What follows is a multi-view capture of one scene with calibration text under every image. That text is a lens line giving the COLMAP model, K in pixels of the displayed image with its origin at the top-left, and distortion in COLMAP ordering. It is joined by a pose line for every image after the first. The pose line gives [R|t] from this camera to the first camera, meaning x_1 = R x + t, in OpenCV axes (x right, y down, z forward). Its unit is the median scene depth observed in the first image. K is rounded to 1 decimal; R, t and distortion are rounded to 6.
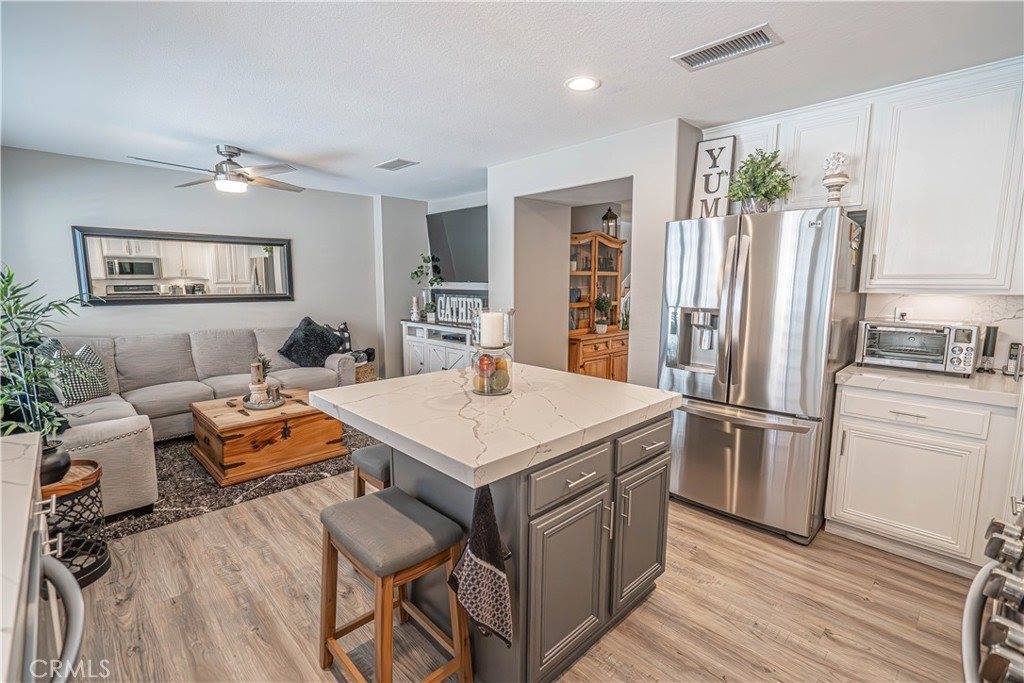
lens RADIAL K [[463.9, 0, 514.8], [0, 463.9, 343.7], [0, 0, 1]] dist [-0.002377, 0.001209]
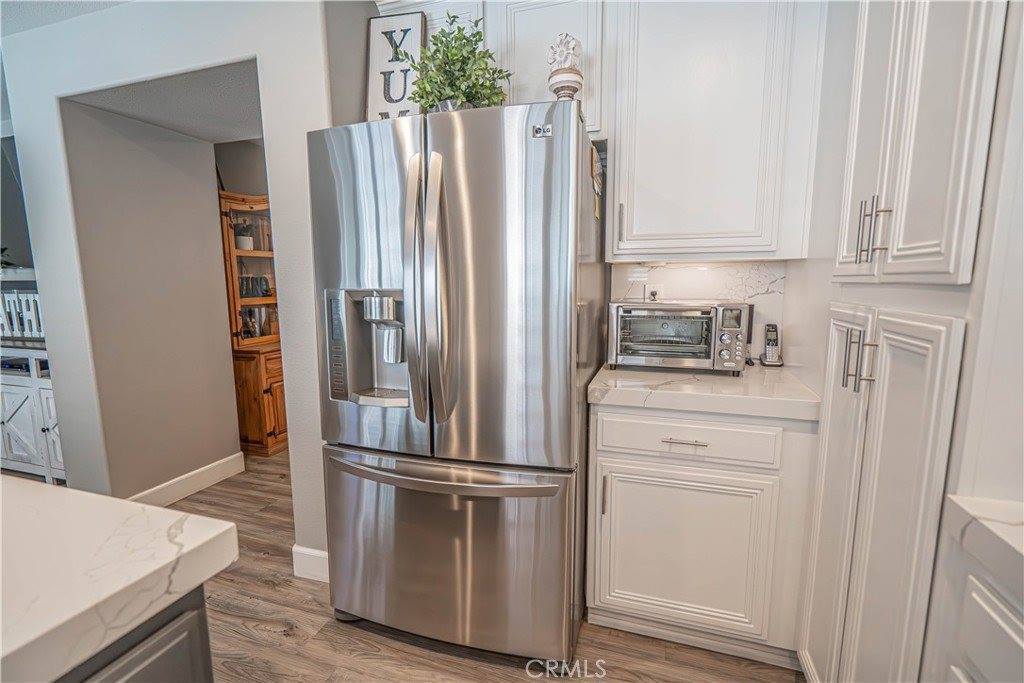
lens RADIAL K [[463.9, 0, 514.8], [0, 463.9, 343.7], [0, 0, 1]] dist [-0.002377, 0.001209]
pose [[0.881579, -0.071664, 0.466565, 0.295429], [0.071291, 0.997284, 0.018478, -0.012278], [-0.466623, 0.016972, 0.884294, 0.456249]]
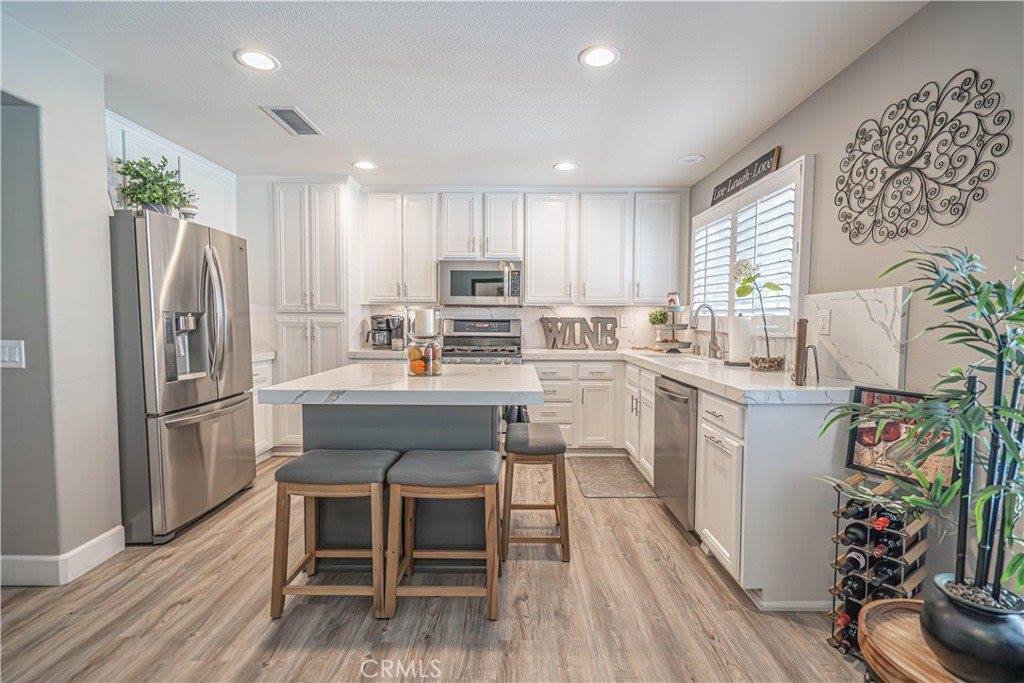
lens RADIAL K [[463.9, 0, 514.8], [0, 463.9, 343.7], [0, 0, 1]] dist [-0.002377, 0.001209]
pose [[-0.716086, -0.044823, 0.696571, -0.799345], [0.088660, 0.984012, 0.154463, -0.106011], [-0.692358, 0.172367, -0.700664, 1.275402]]
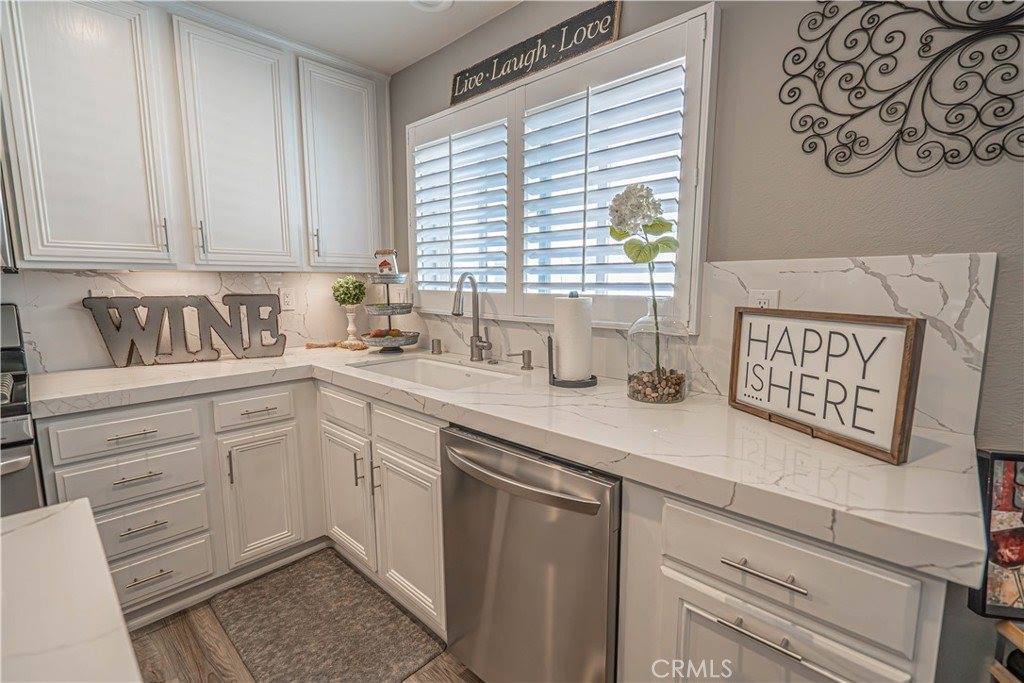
lens RADIAL K [[463.9, 0, 514.8], [0, 463.9, 343.7], [0, 0, 1]] dist [-0.002377, 0.001209]
pose [[-0.999092, 0.002502, -0.042535, -0.305994], [-0.008973, 0.963536, 0.267429, -0.056993], [0.041653, 0.267568, -0.962638, 0.729172]]
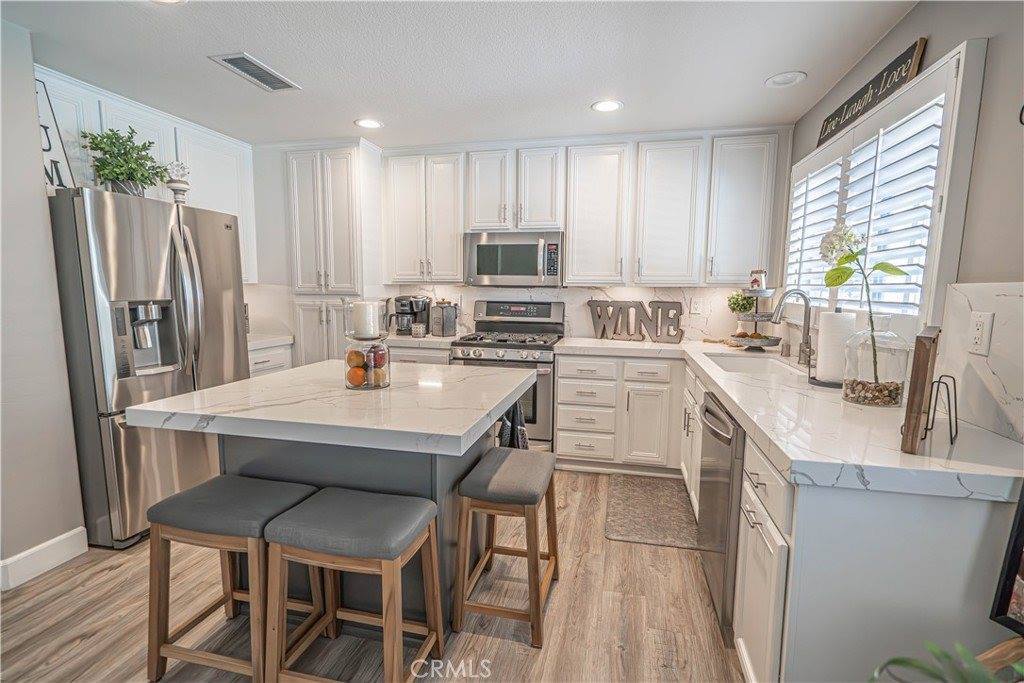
lens RADIAL K [[472.7, 0, 514.3], [0, 472.7, 345.7], [0, 0, 1]] dist [-0.003416, 0.000505]
pose [[-0.541343, -0.111326, 0.833399, -0.762326], [0.105429, 0.974385, 0.198641, -0.102519], [-0.834166, 0.195398, -0.515740, 0.942765]]
